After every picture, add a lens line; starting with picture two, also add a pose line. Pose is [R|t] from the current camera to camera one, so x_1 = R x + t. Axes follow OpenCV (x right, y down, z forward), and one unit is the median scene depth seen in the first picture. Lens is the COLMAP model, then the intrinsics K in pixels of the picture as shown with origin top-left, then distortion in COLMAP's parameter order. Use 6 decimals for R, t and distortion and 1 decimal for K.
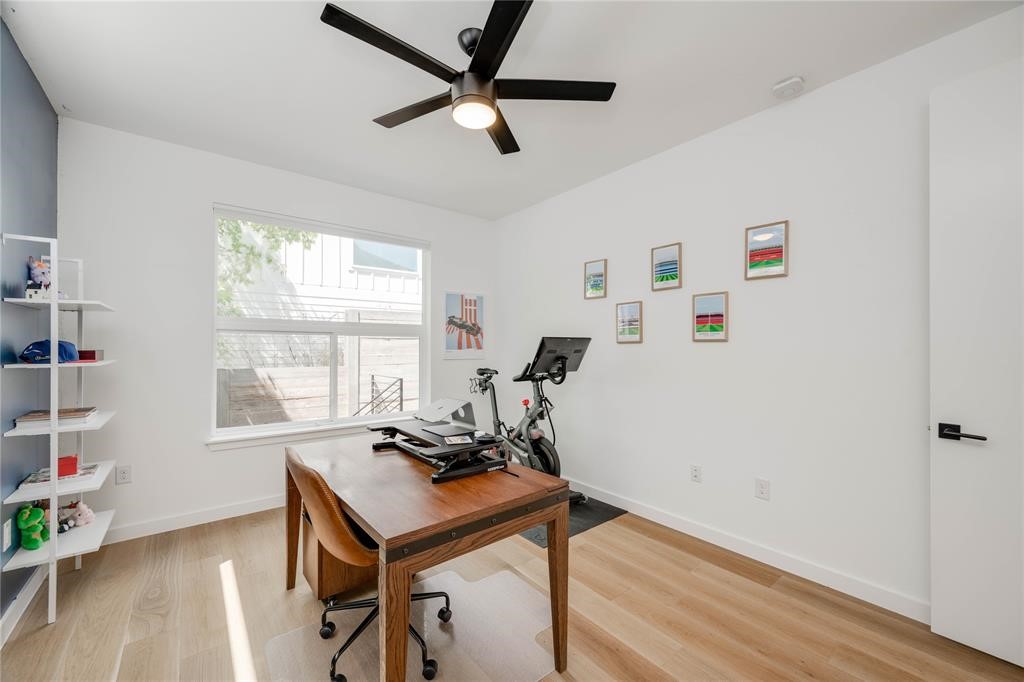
lens RADIAL K [[403.3, 0, 515.1], [0, 403.3, 347.5], [0, 0, 1]] dist [0.000063, -0.000050]
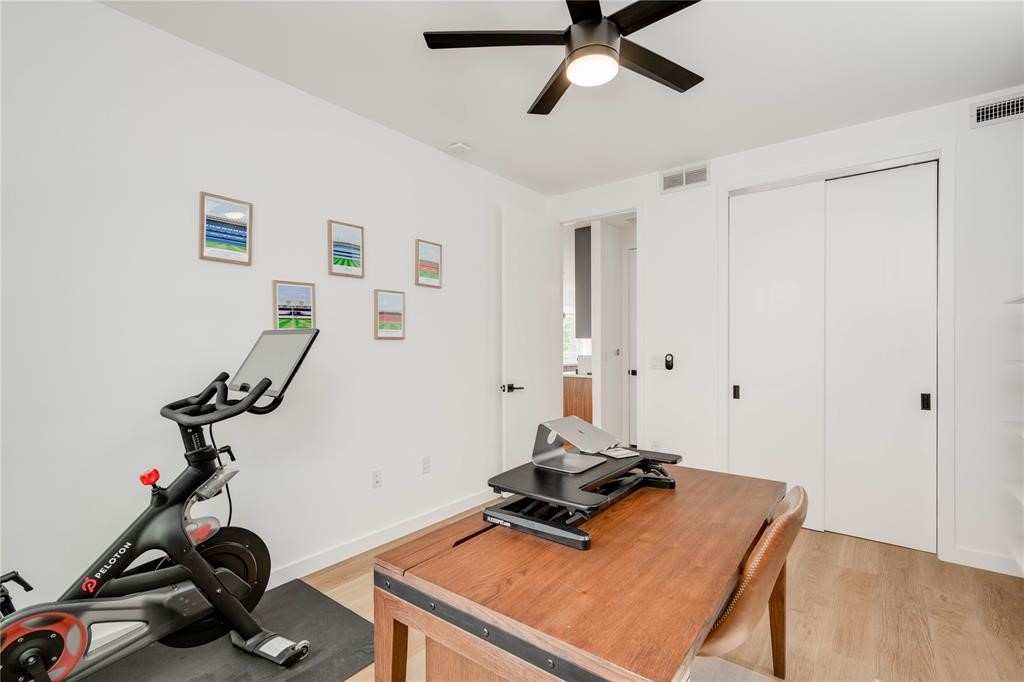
lens RADIAL K [[471.7, 0, 533.8], [0, 471.7, 338.8], [0, 0, 1]] dist [0.001368, 0.000095]
pose [[-0.255421, 0.004410, 0.966820, -0.710080], [0.003433, 0.999987, -0.003654, -0.009777], [-0.966824, 0.002385, -0.255433, 0.925245]]
